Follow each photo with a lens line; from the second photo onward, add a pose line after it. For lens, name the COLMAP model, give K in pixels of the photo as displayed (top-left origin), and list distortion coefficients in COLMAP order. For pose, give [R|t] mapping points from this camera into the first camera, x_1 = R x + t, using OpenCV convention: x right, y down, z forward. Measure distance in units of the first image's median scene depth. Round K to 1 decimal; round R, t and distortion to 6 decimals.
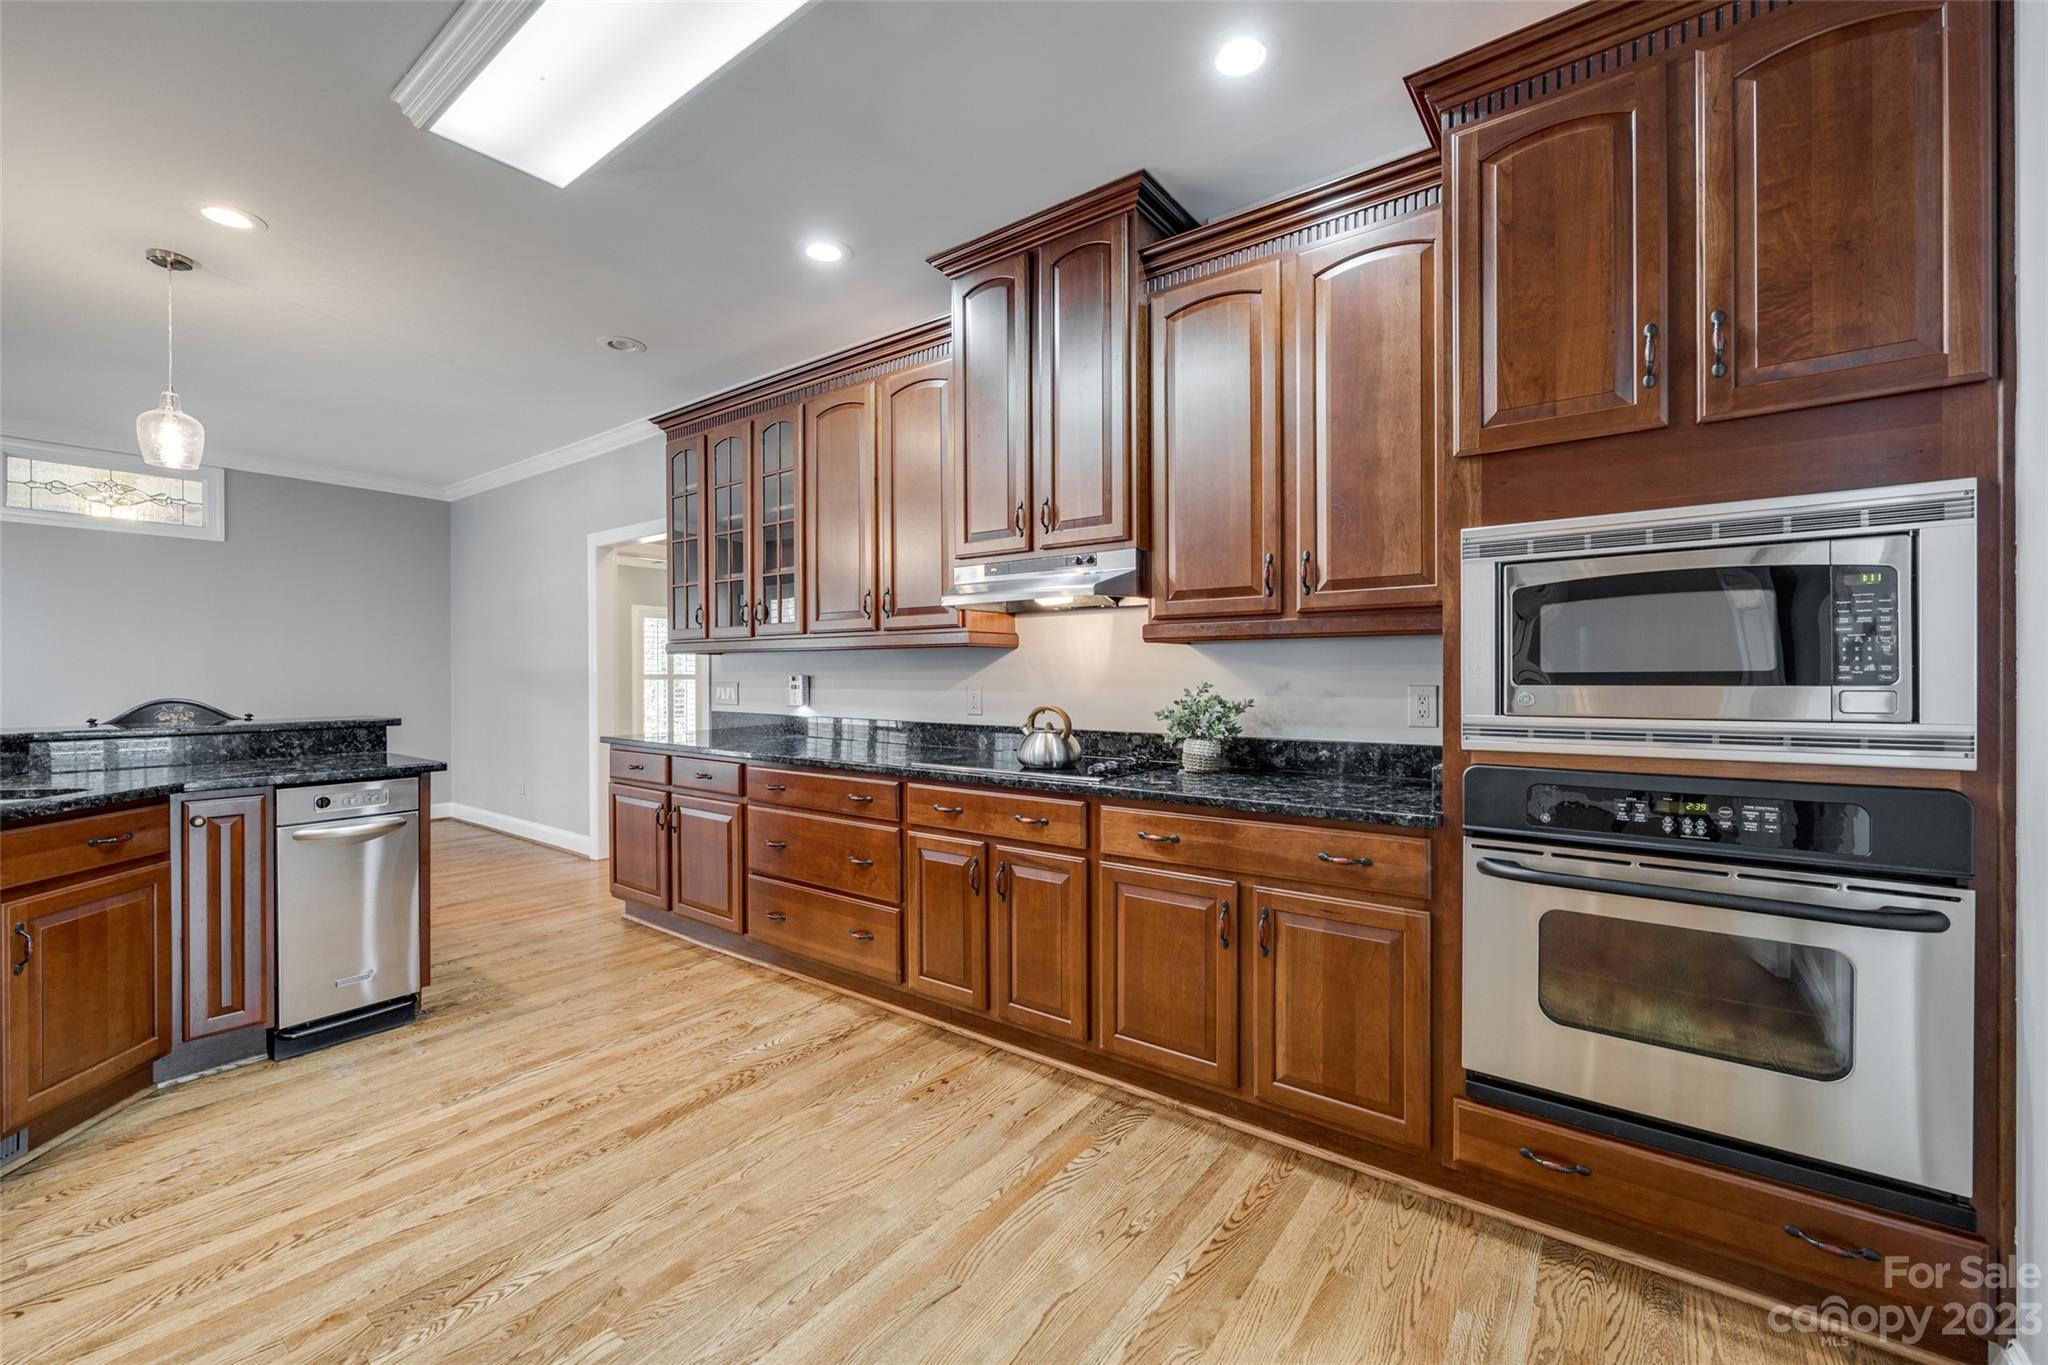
lens RADIAL K [[827.8, 0, 1023.1], [0, 827.8, 681.7], [0, 0, 1]] dist [-0.002643, 0.000112]
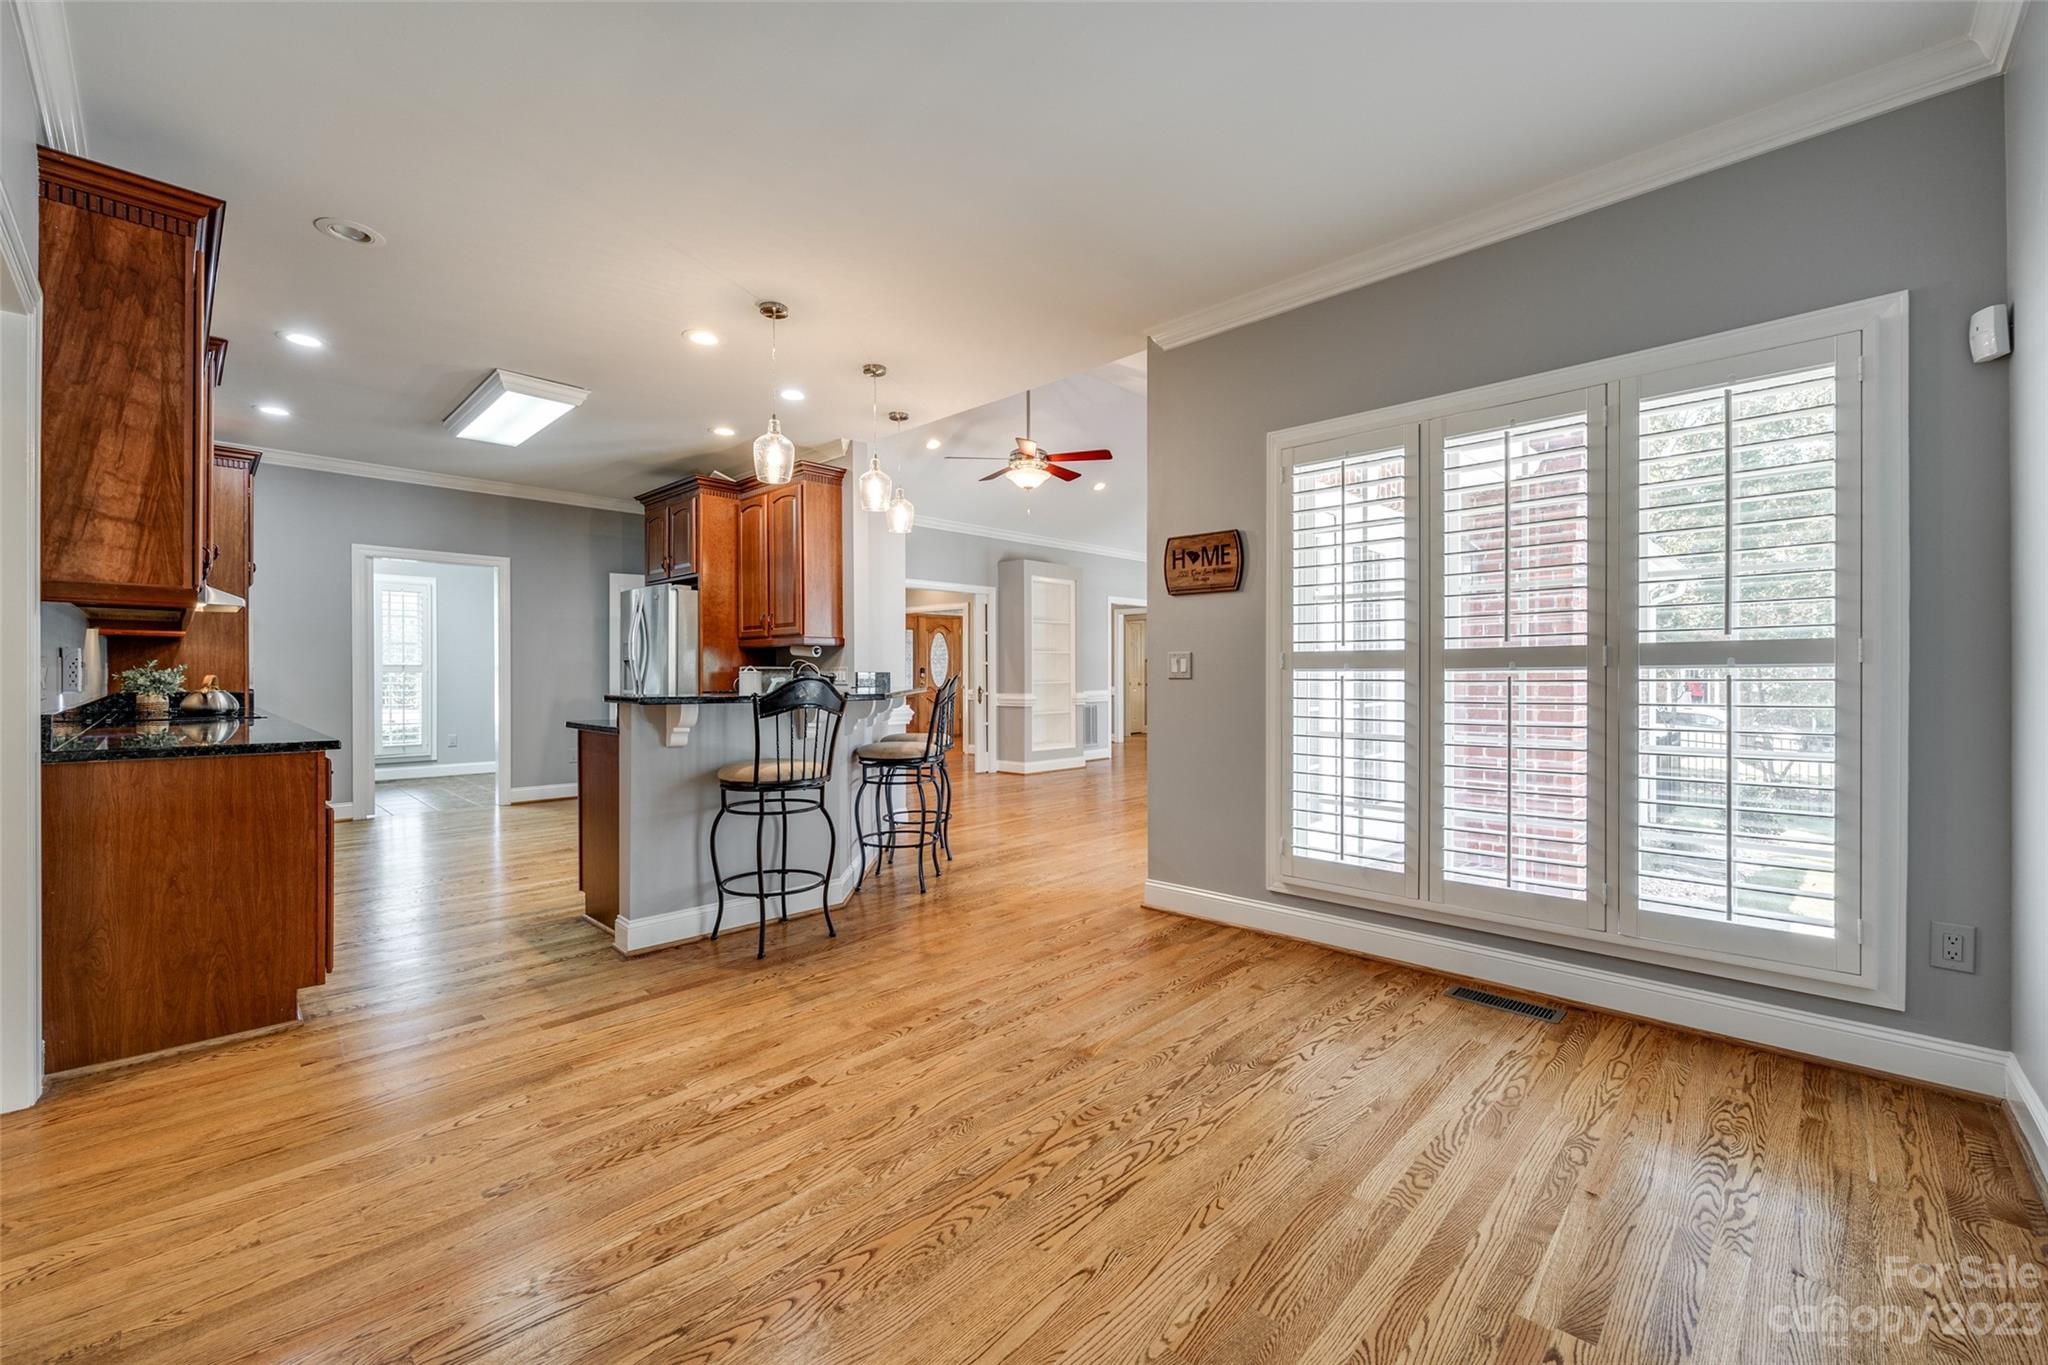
lens RADIAL K [[827.8, 0, 1008.8], [0, 827.8, 673.9], [0, 0, 1]] dist [-0.002643, 0.000112]
pose [[-0.989862, -0.000525, 0.142032, -1.769680], [0.000508, 0.999974, 0.007237, 0.015349], [-0.142032, 0.007236, -0.989836, 2.469185]]
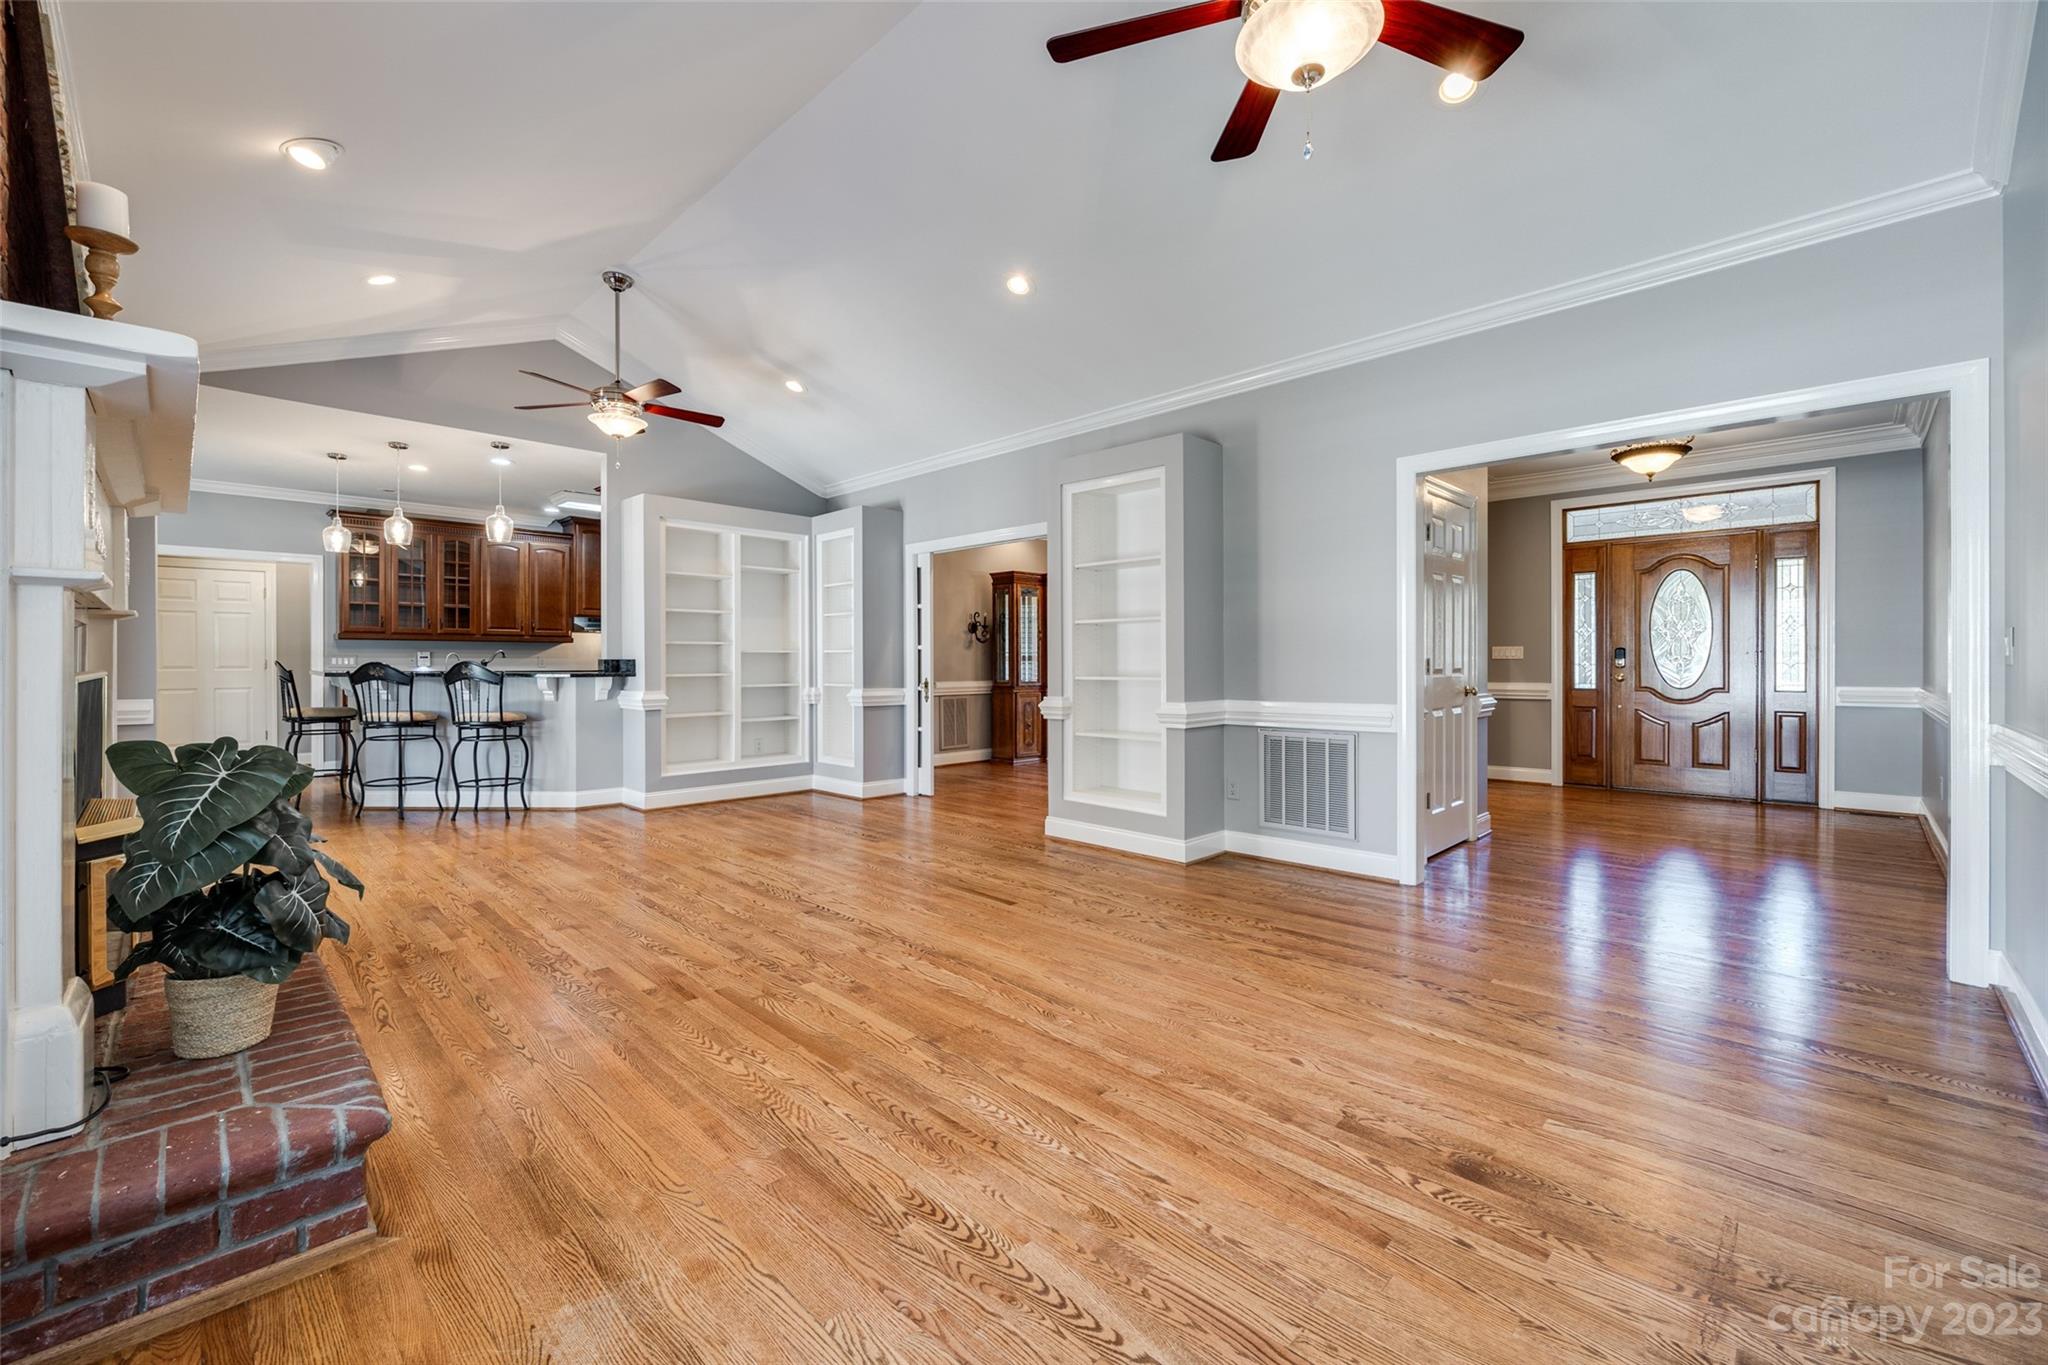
lens RADIAL K [[827.8, 0, 1017.6], [0, 827.8, 667.8], [0, 0, 1]] dist [-0.002643, 0.000112]
pose [[0.140883, -0.010128, 0.989975, -3.395813], [0.007338, 0.999931, 0.009186, 0.036798], [-0.989999, 0.005970, 0.140947, -1.235135]]
